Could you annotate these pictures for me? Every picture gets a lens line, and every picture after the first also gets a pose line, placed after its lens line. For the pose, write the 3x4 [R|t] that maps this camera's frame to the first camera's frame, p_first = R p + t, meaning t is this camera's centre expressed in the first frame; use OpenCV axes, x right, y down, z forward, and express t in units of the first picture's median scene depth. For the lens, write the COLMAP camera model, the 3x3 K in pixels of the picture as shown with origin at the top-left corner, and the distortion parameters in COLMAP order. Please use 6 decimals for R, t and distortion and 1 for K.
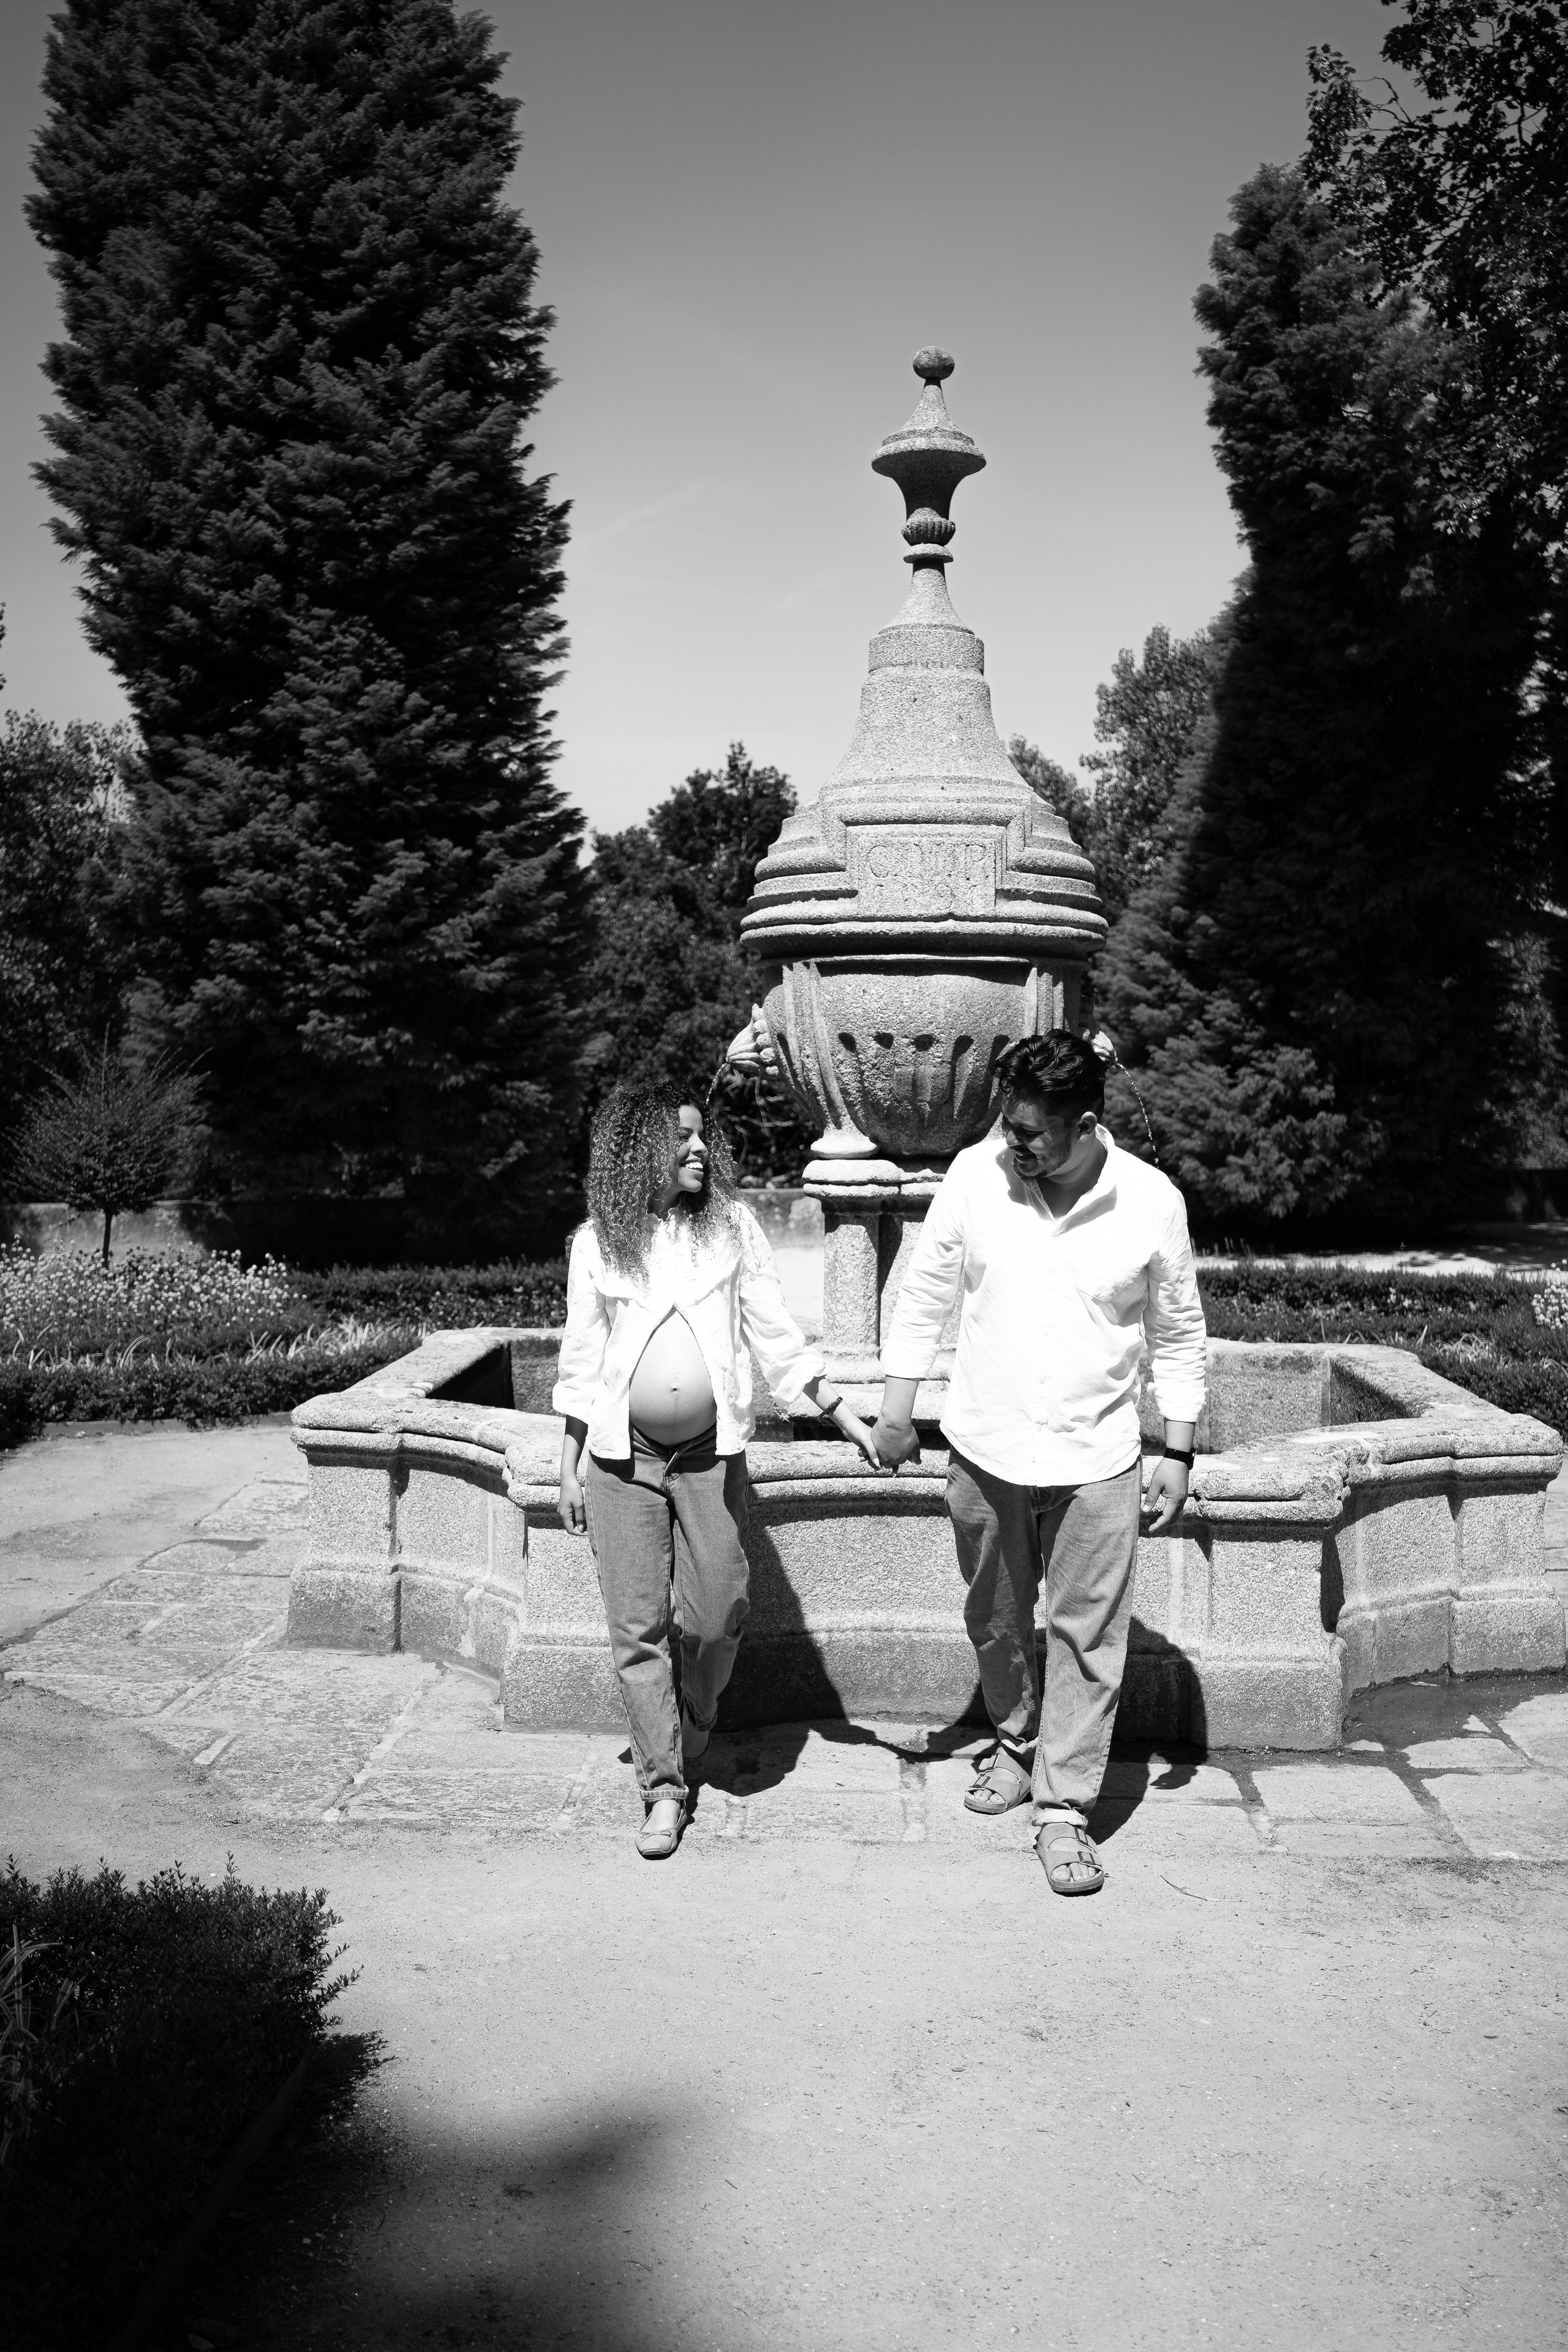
lens RADIAL K [[2293.0, 0, 784.0], [0, 2293.0, 1176.0], [0, 0, 1]] dist [-0.037614, -0.005374]
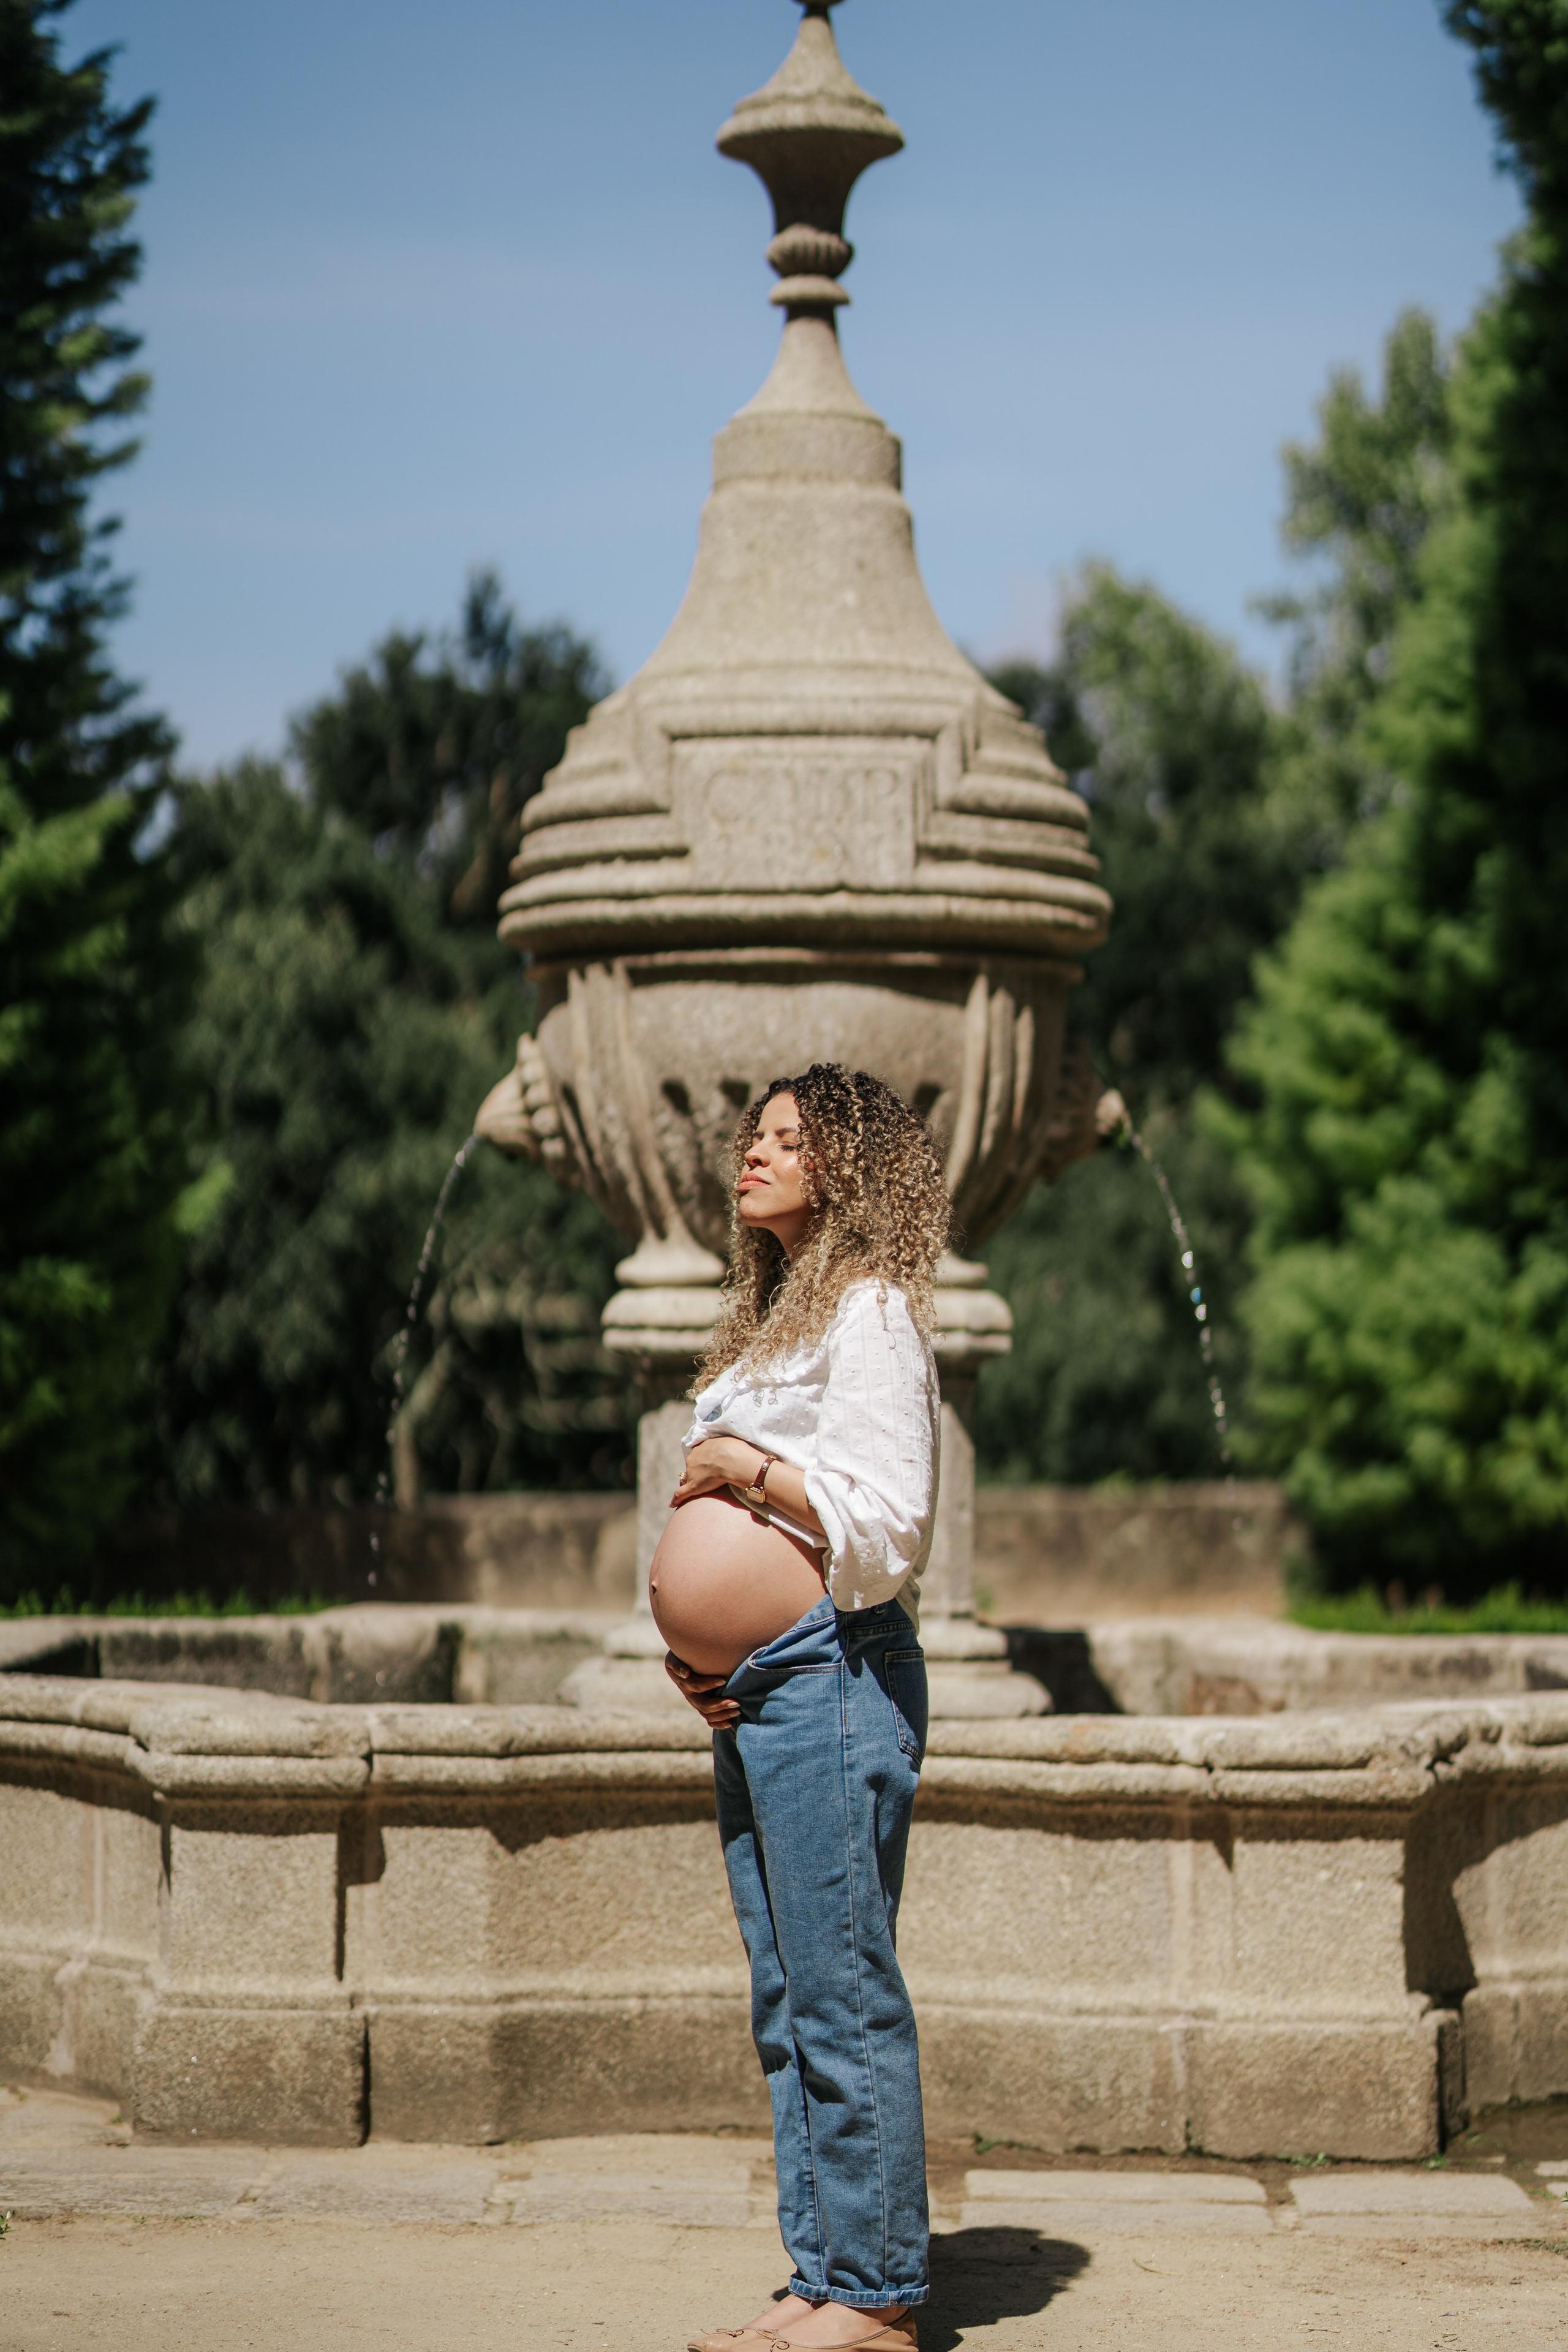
lens RADIAL K [[5947.6, 0, 784.0], [0, 5947.6, 1176.0], [0, 0, 1]] dist [-0.086918, -0.629425]
pose [[0.999529, -0.003625, 0.030471, 0.008067], [0.006078, 0.996713, -0.080789, 0.088572], [-0.030078, 0.080936, 0.996265, -0.556906]]
